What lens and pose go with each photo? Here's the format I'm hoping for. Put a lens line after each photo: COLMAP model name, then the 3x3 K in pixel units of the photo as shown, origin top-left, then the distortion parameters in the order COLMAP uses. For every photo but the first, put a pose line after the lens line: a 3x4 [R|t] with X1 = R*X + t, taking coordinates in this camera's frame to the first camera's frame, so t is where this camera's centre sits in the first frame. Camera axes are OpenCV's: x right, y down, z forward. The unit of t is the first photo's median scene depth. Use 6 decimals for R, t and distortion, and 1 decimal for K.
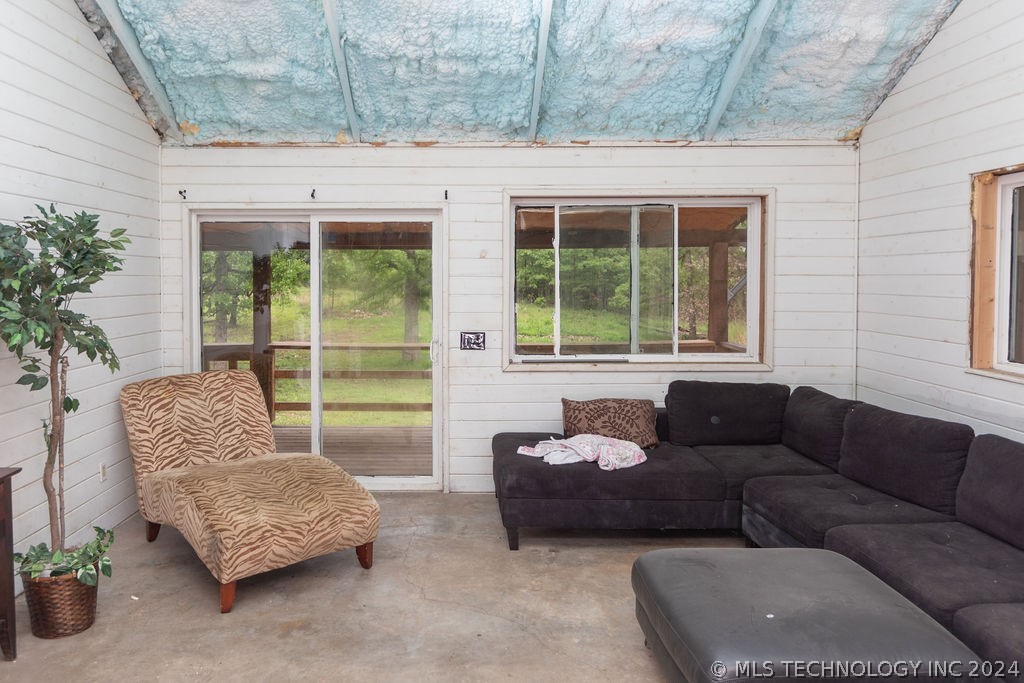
lens RADIAL K [[823.2, 0, 504.8], [0, 823.2, 287.2], [0, 0, 1]] dist [0.005617, -0.017467]
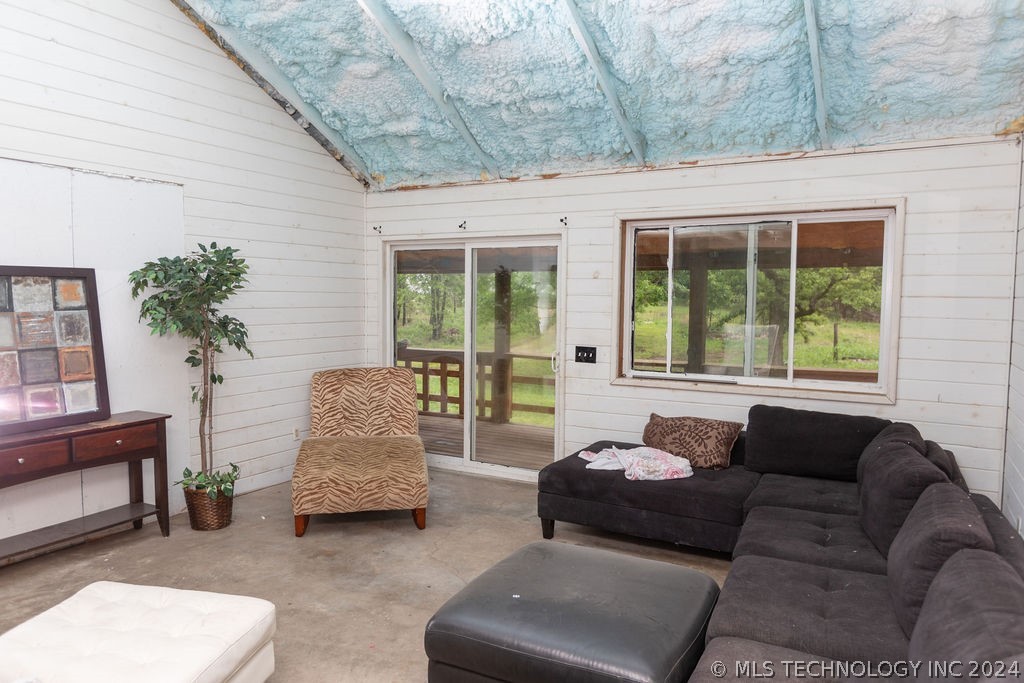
lens RADIAL K [[823.2, 0, 514.3], [0, 823.2, 343.5], [0, 0, 1]] dist [0.005617, -0.017467]
pose [[0.837589, 0.039203, -0.544893, 0.503532], [-0.016328, 0.998773, 0.046758, 0.001037], [0.546057, -0.030267, 0.837201, 0.037089]]
